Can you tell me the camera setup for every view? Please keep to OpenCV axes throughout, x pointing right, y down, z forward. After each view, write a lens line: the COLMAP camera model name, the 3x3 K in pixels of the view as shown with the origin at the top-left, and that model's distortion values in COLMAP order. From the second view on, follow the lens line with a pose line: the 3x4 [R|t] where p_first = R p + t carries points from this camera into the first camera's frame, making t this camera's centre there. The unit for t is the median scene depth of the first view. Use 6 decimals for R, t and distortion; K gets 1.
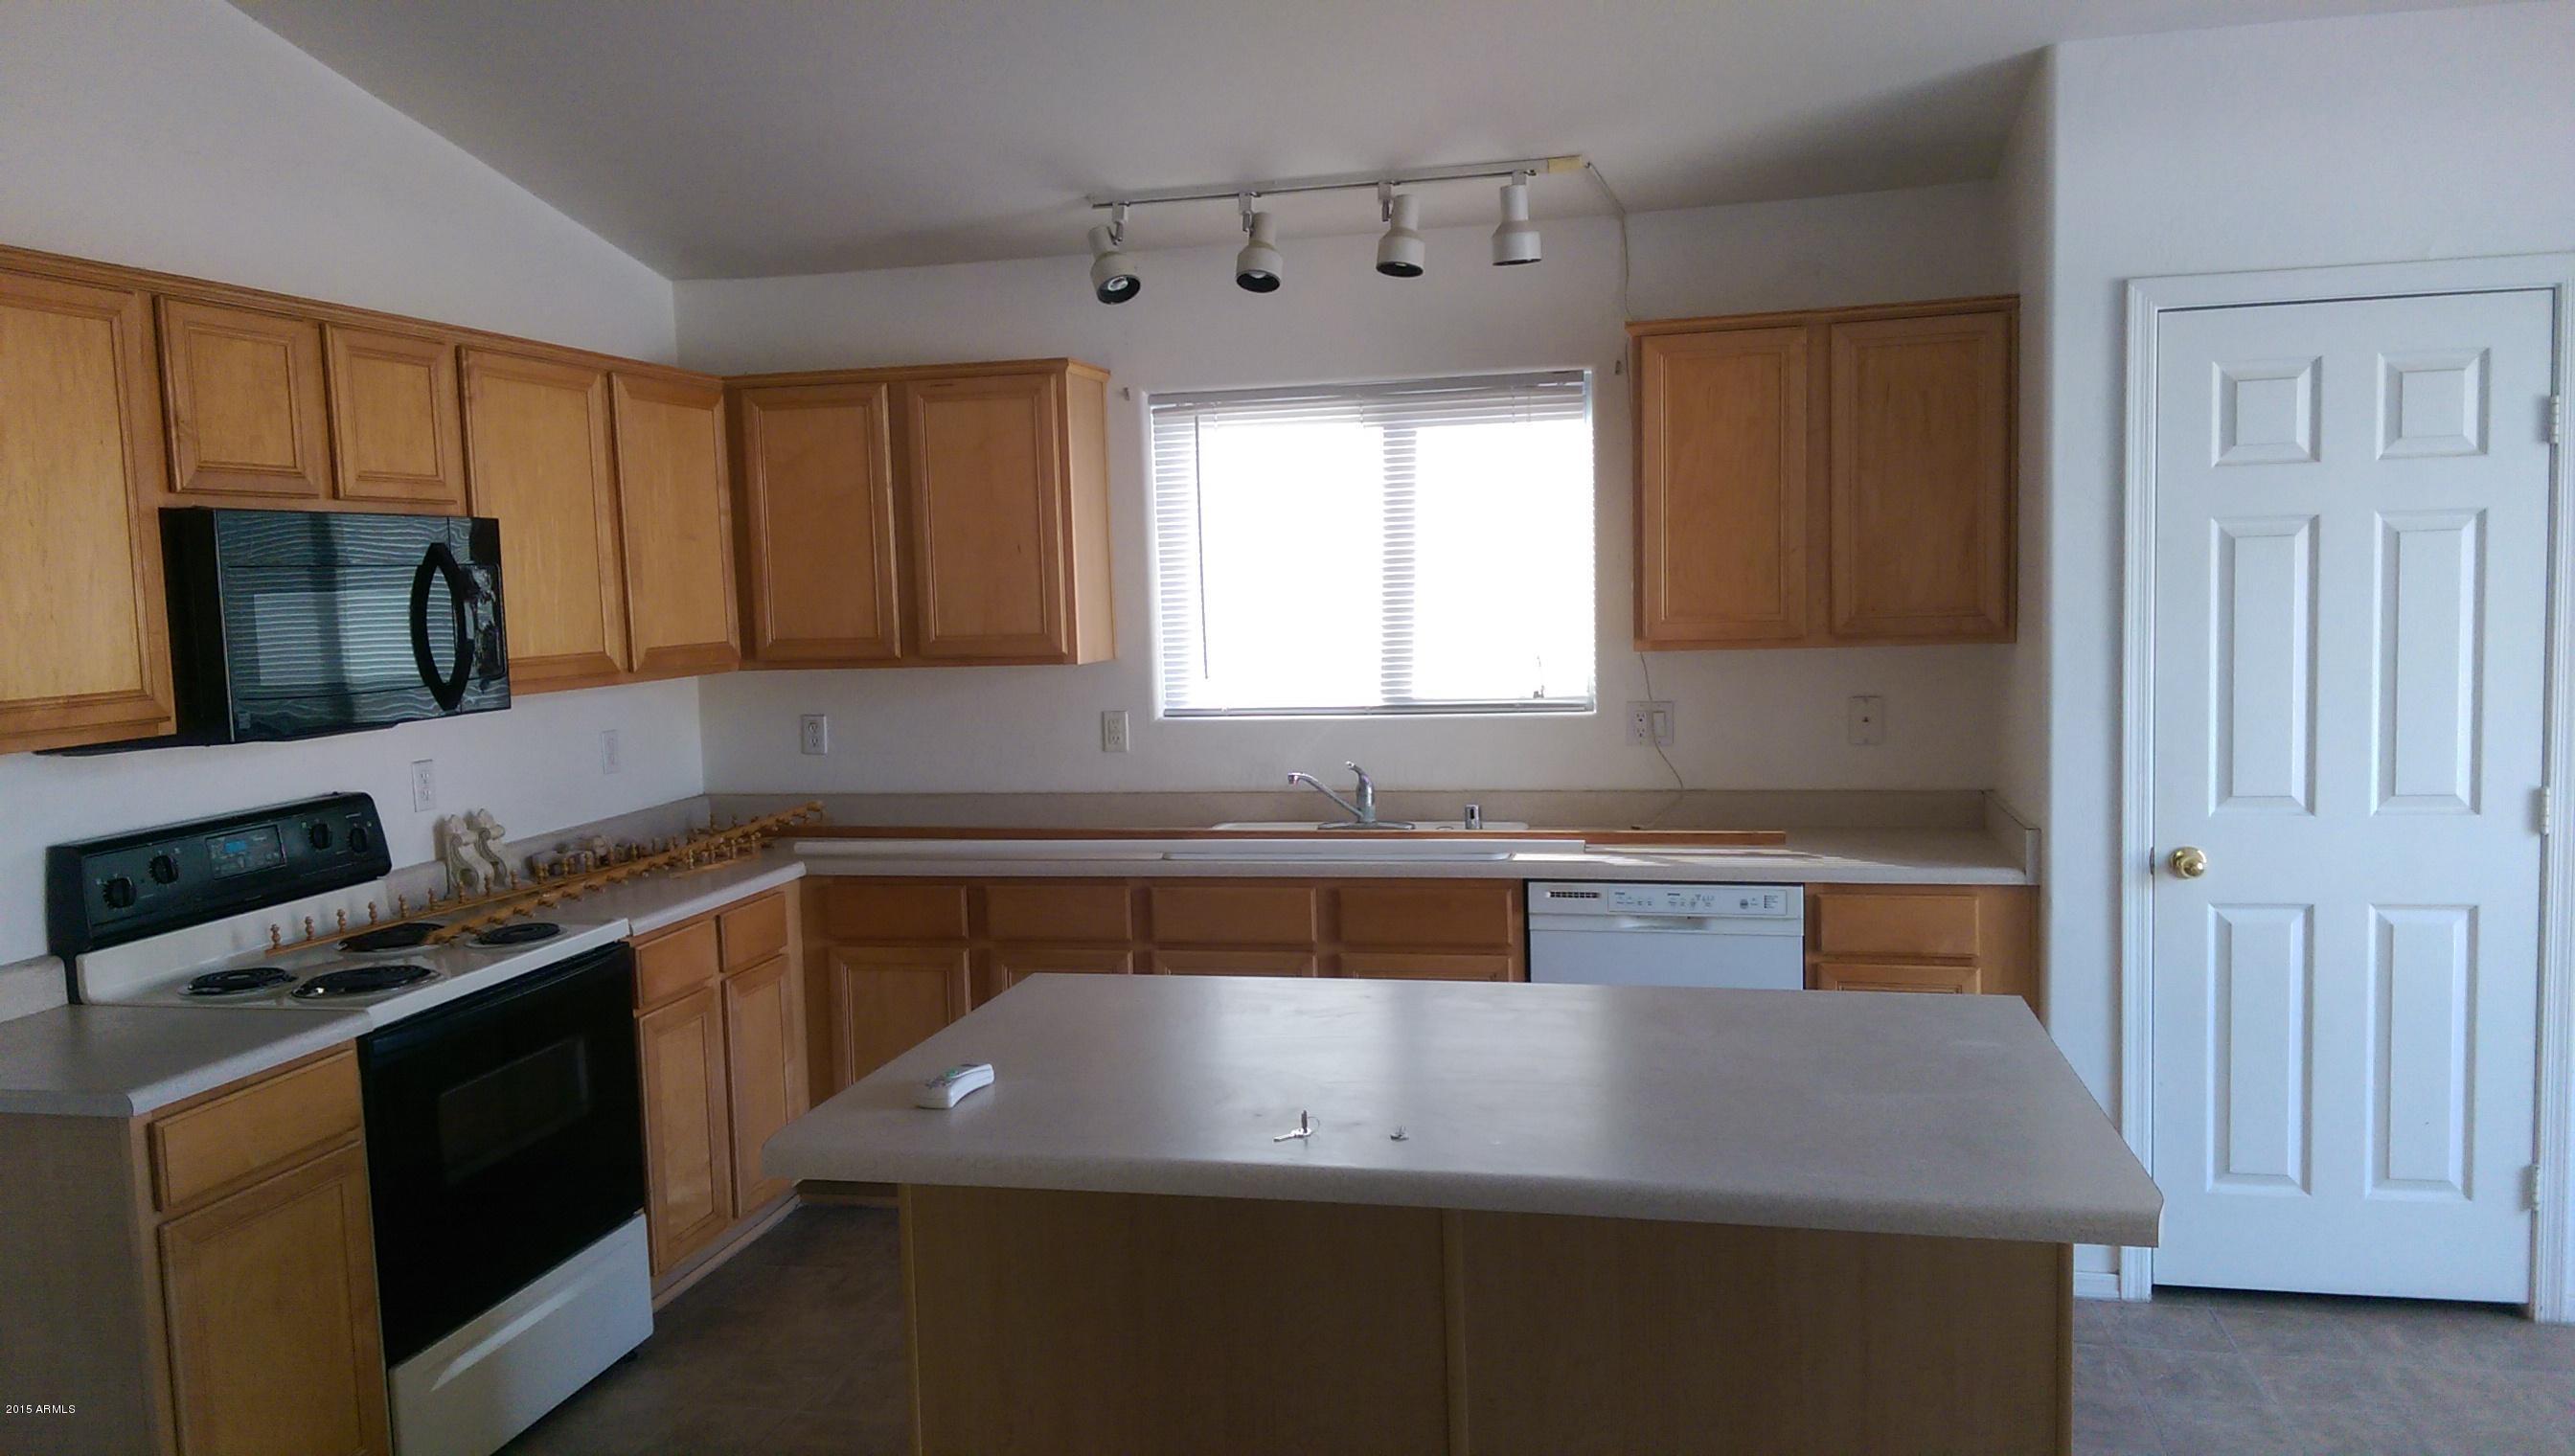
lens RADIAL K [[1793.8, 0, 1287.5], [0, 1793.8, 728.0], [0, 0, 1]] dist [0.083776, -0.118513]
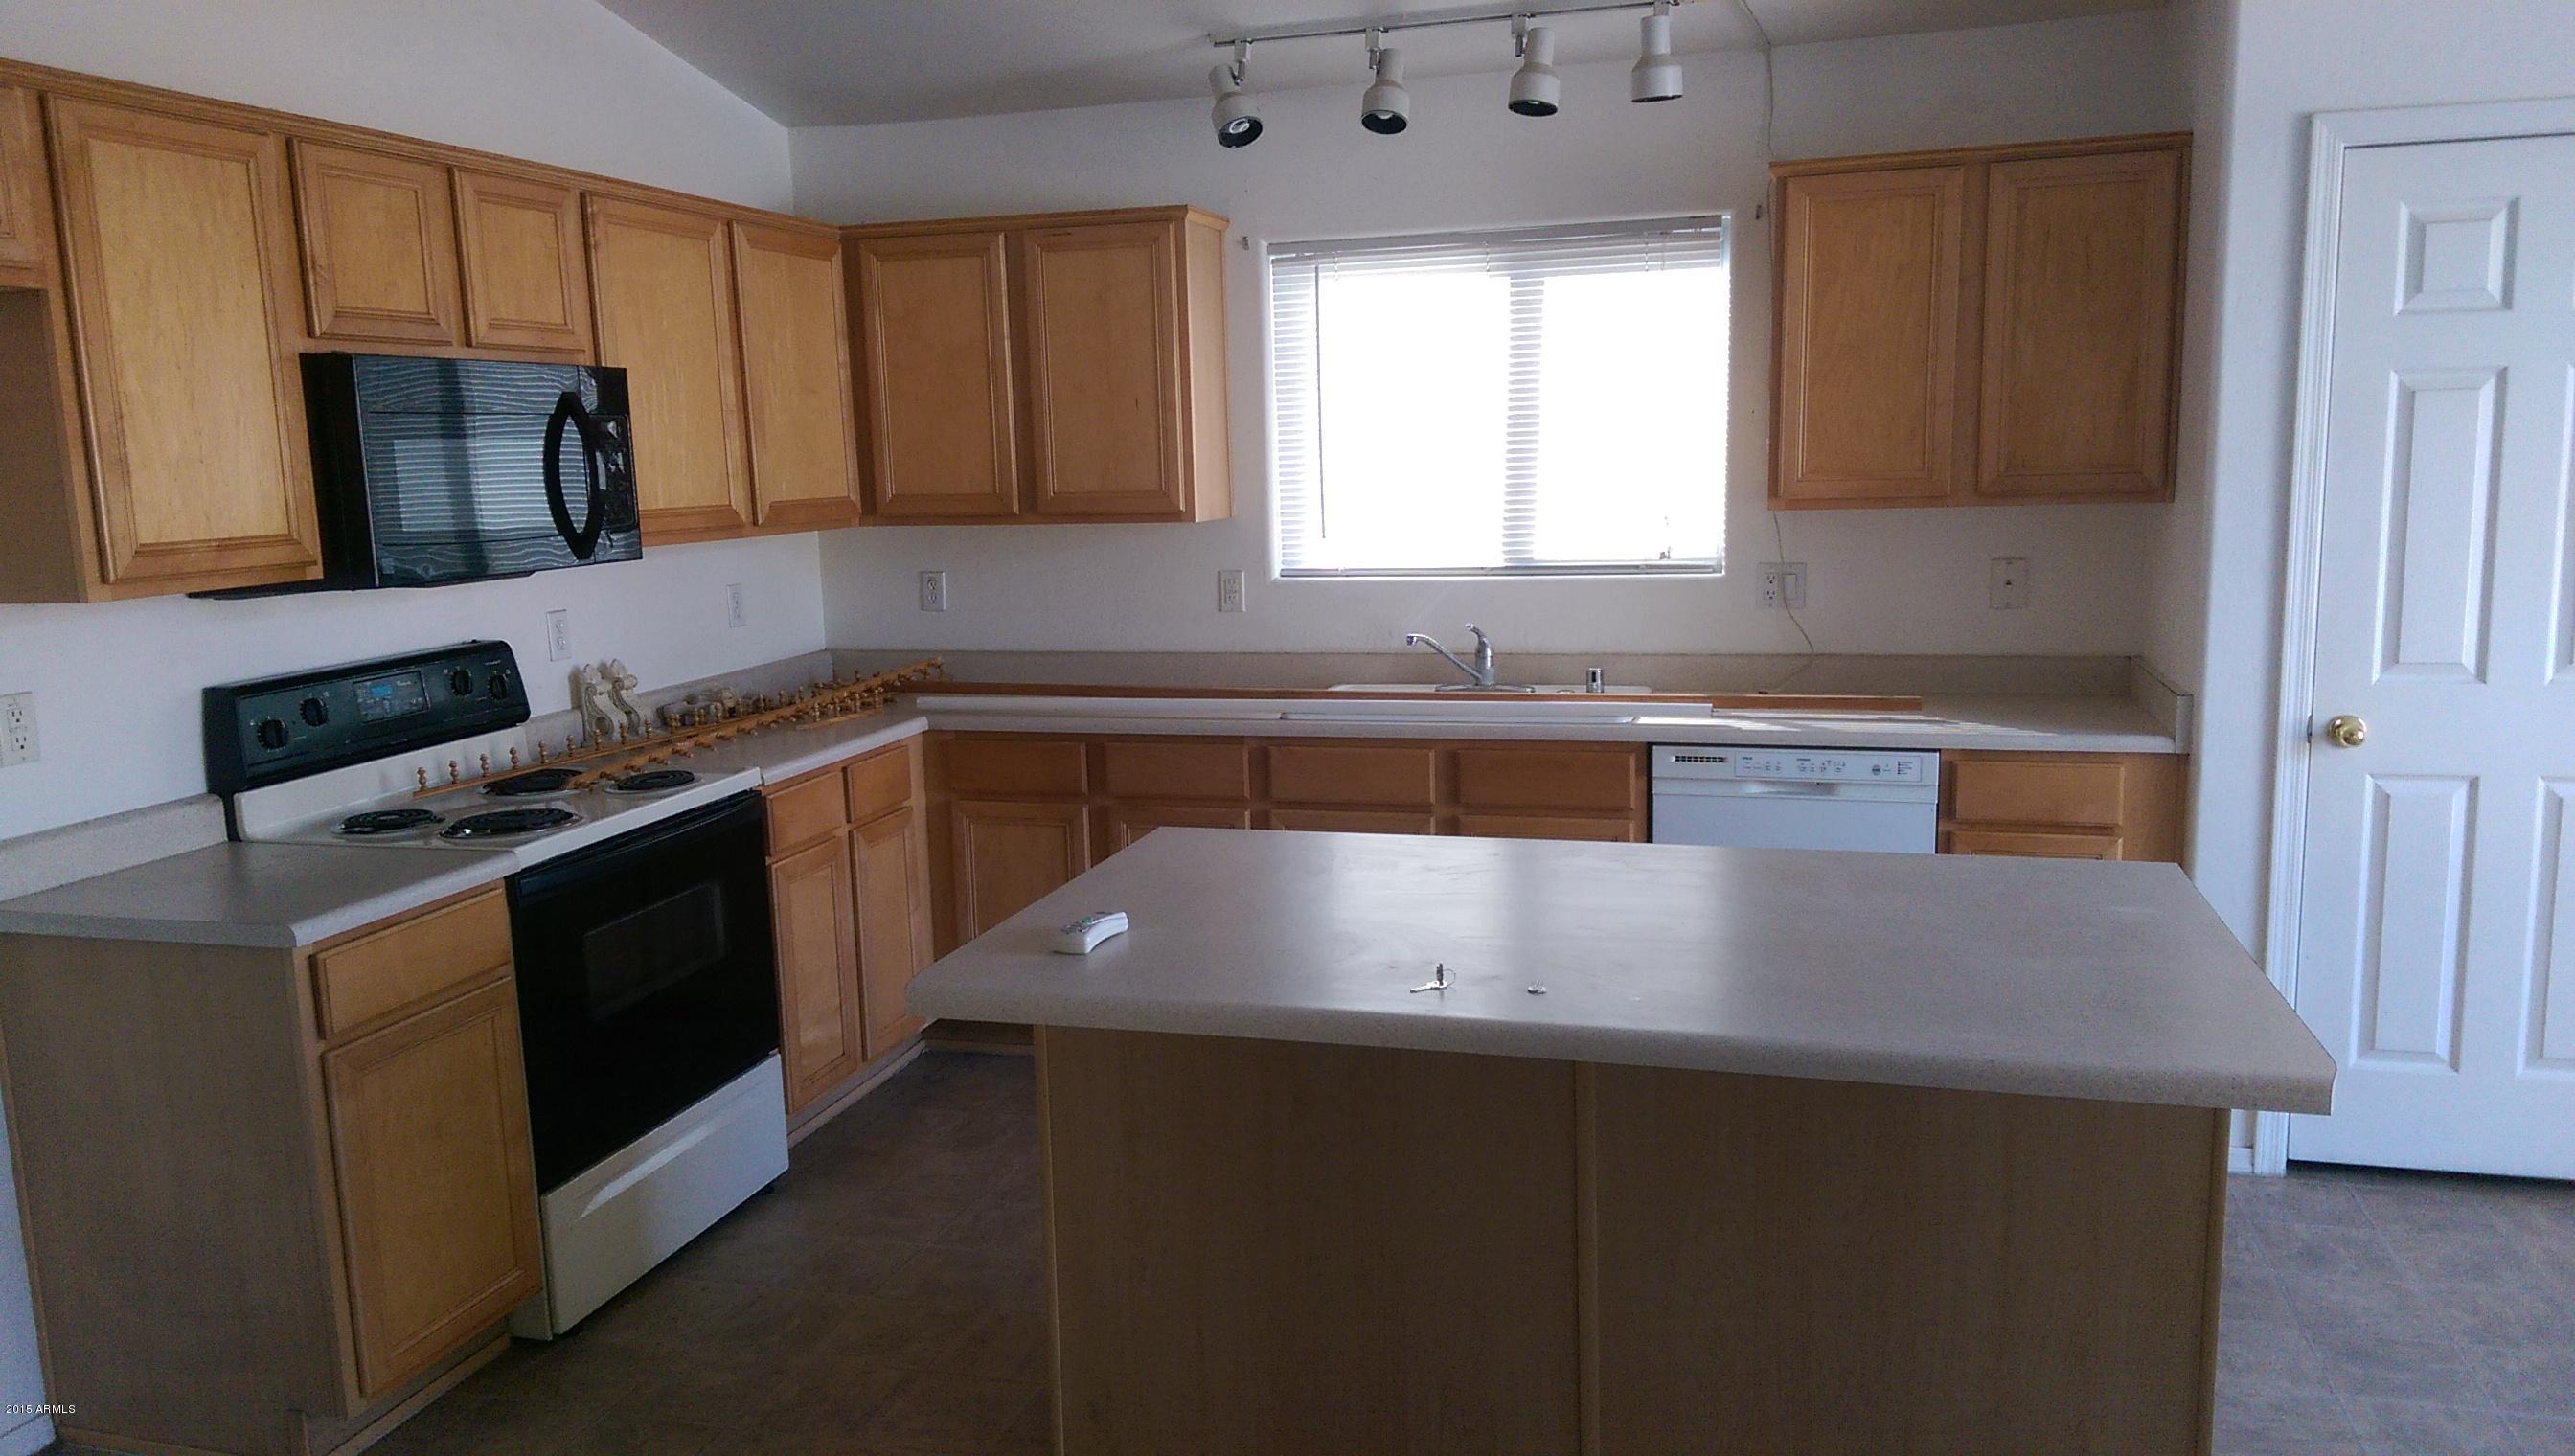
lens RADIAL K [[1793.8, 0, 1287.5], [0, 1793.8, 728.0], [0, 0, 1]] dist [0.083776, -0.118513]
pose [[0.998453, 0.012128, -0.054270, -0.012357], [-0.008158, 0.997315, 0.072776, 0.006173], [0.055007, -0.072221, 0.995871, 0.008656]]
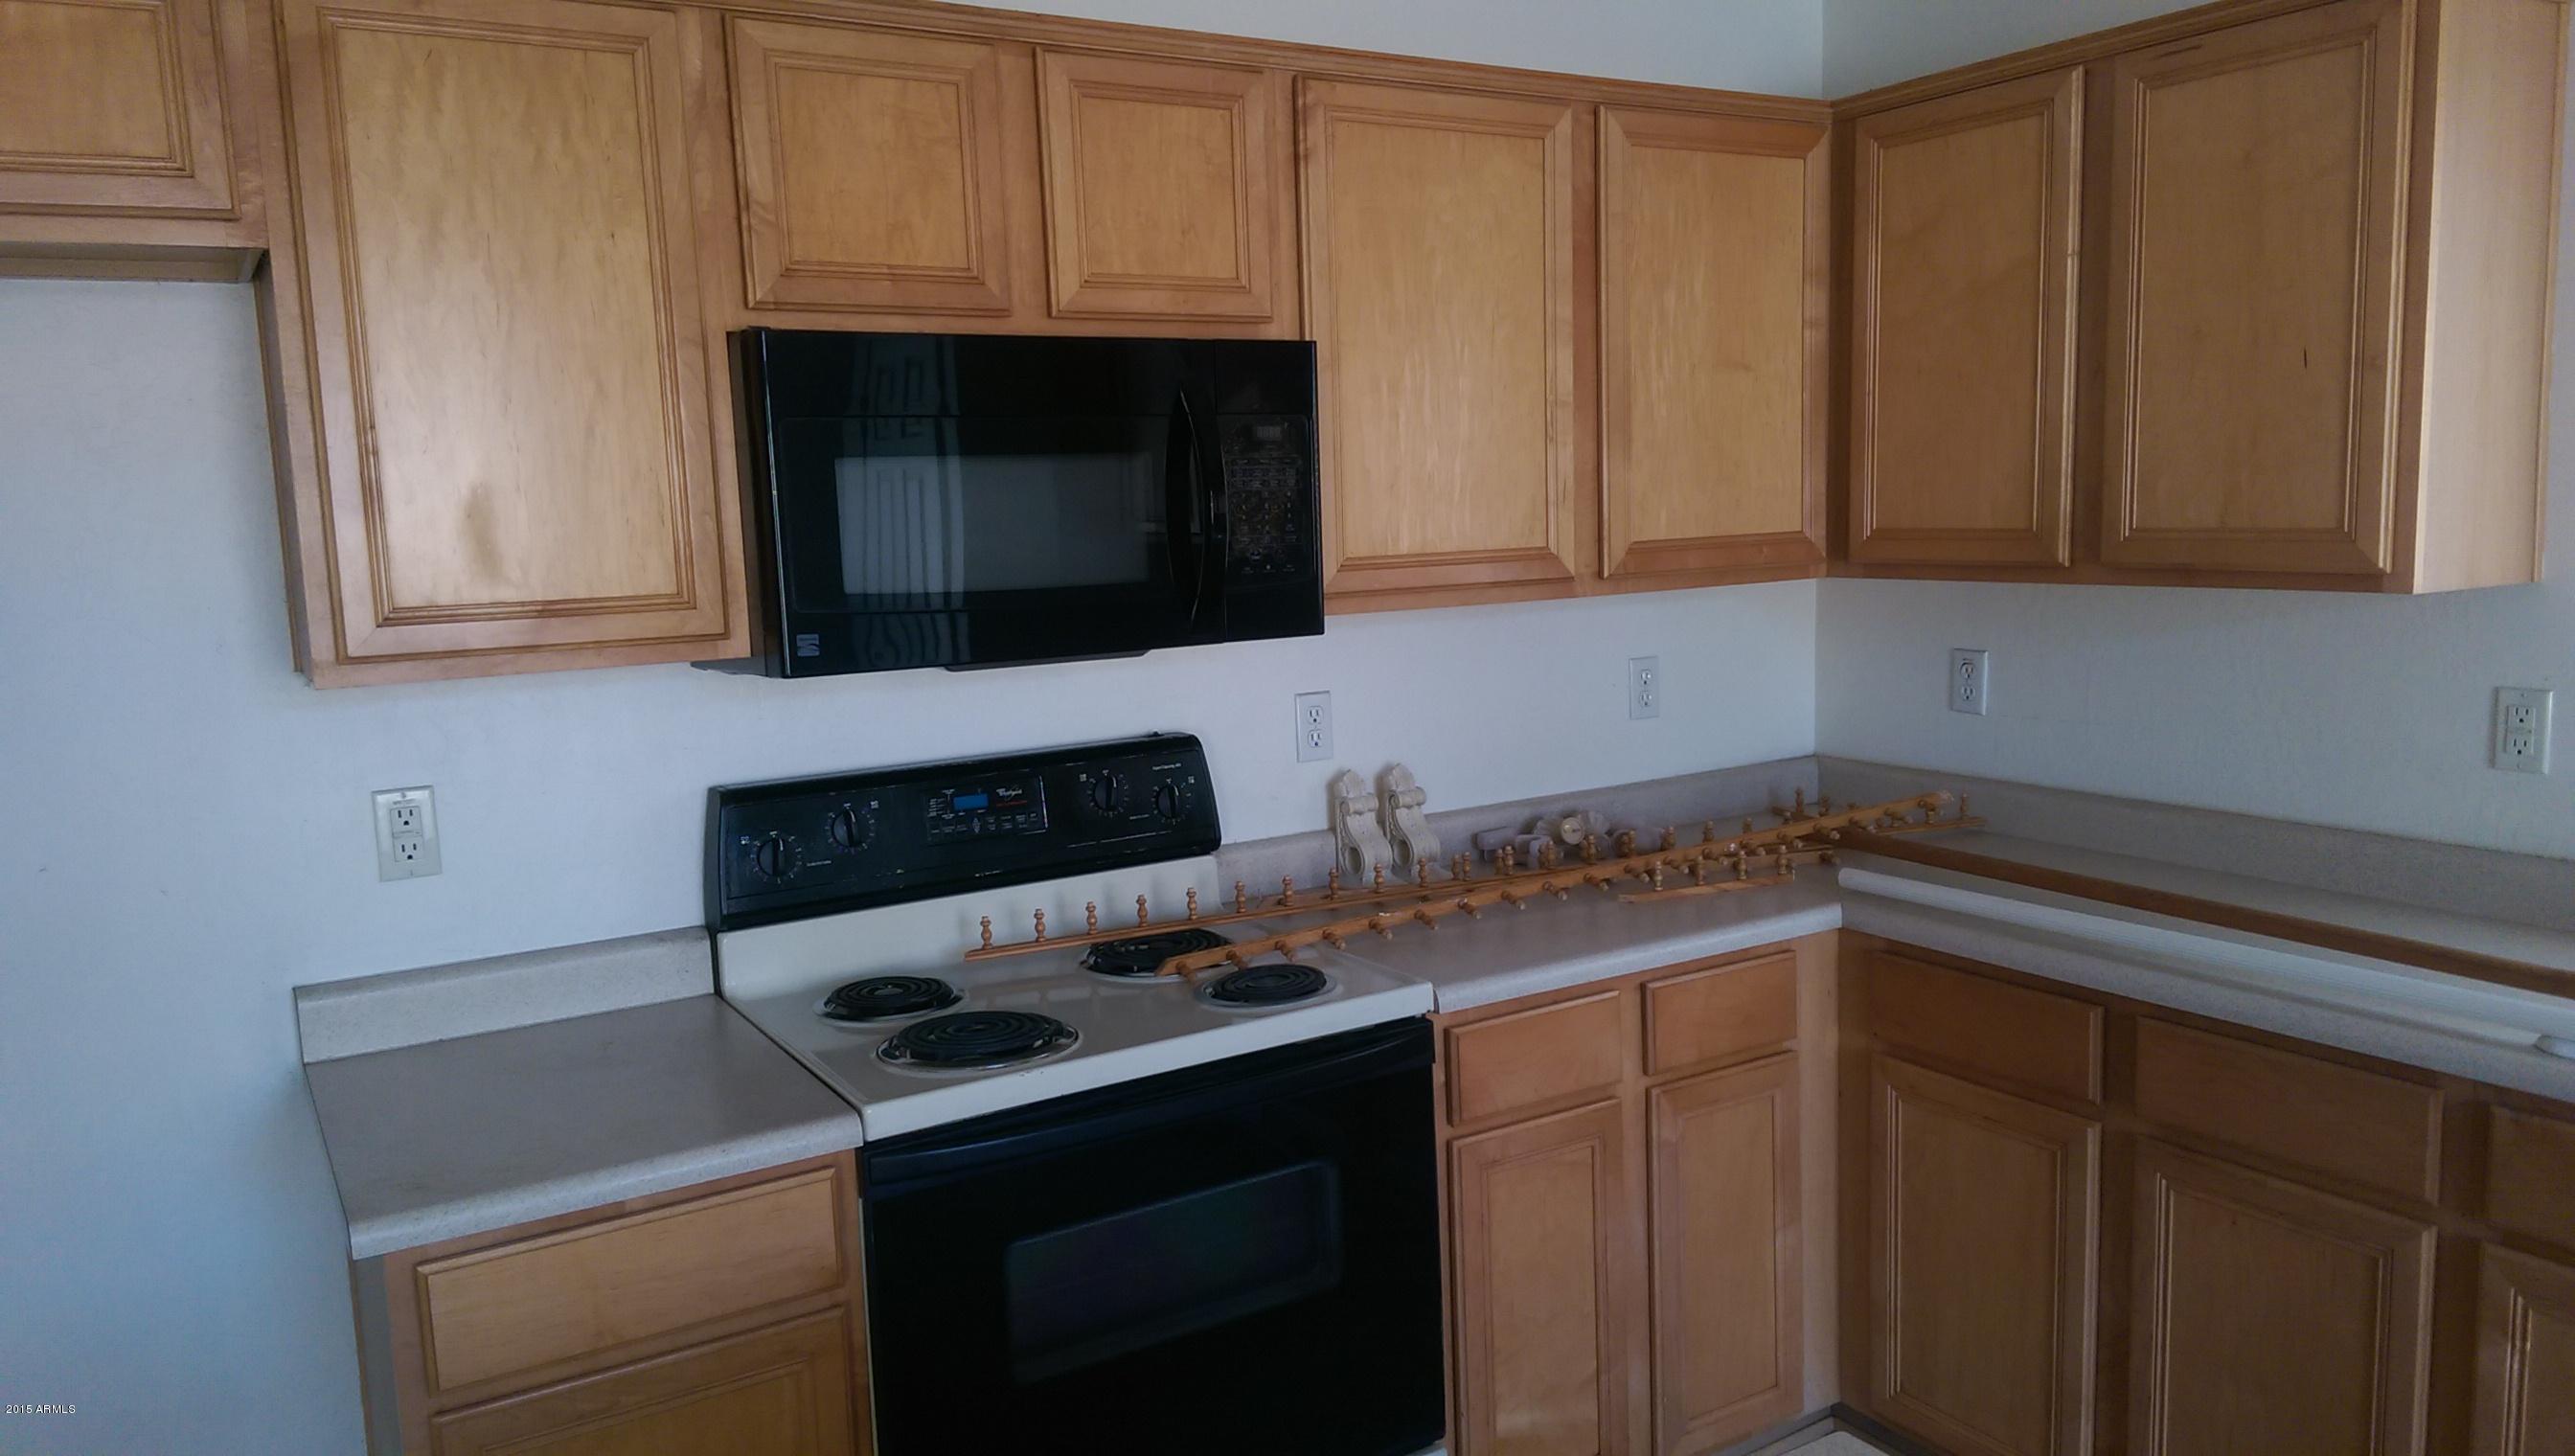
lens RADIAL K [[1813.9, 0, 1325.9], [0, 1813.9, 719.9], [0, 0, 1]] dist [0.082270, -0.094138]
pose [[0.702237, 0.098067, -0.705156, 0.036052], [-0.050479, 0.994833, 0.088083, -0.034063], [0.710151, -0.026260, 0.703559, 0.488062]]
